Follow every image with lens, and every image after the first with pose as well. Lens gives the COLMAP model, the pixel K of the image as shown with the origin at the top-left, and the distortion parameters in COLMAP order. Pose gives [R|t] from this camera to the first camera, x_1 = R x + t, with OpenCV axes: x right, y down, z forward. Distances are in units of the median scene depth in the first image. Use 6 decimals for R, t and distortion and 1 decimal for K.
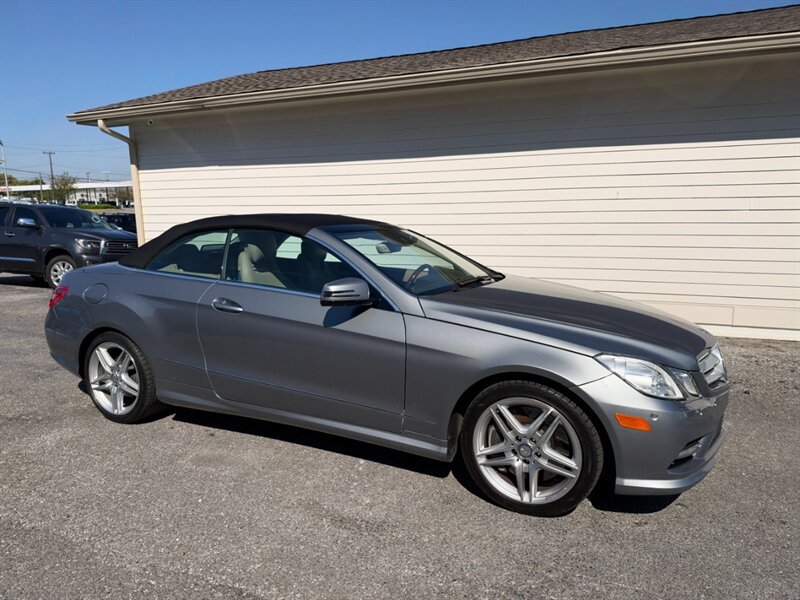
lens RADIAL K [[597.8, 0, 395.0], [0, 597.8, 282.7], [0, 0, 1]] dist [-0.007816, -0.010981]
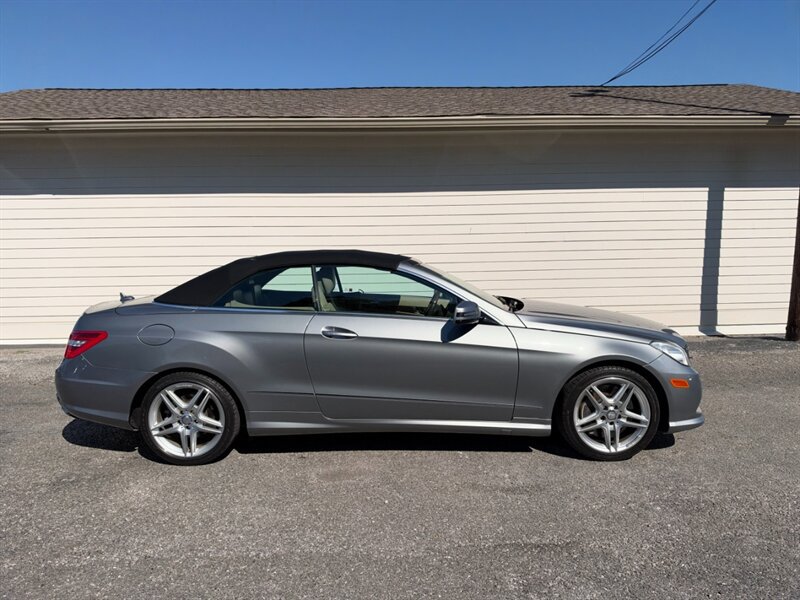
lens RADIAL K [[589.1, 0, 404.3], [0, 589.1, 297.0], [0, 0, 1]] dist [0.012346, -0.034432]
pose [[0.889013, -0.045744, 0.455591, -0.744965], [0.058018, 0.998231, -0.012984, -0.007906], [-0.454191, 0.037976, 0.890095, -0.029747]]
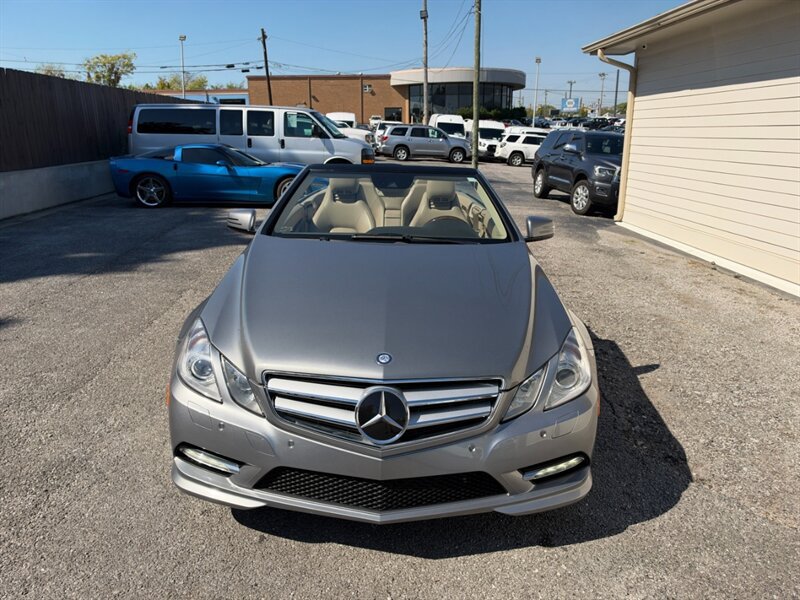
lens RADIAL K [[608.3, 0, 400.0], [0, 608.3, 300.0], [0, 0, 1]] dist [-0.052801, -0.004890]
pose [[0.441601, 0.253820, -0.860560, 1.094887], [-0.123554, 0.967215, 0.221876, -0.137069], [0.888664, 0.008345, 0.458484, 0.727381]]
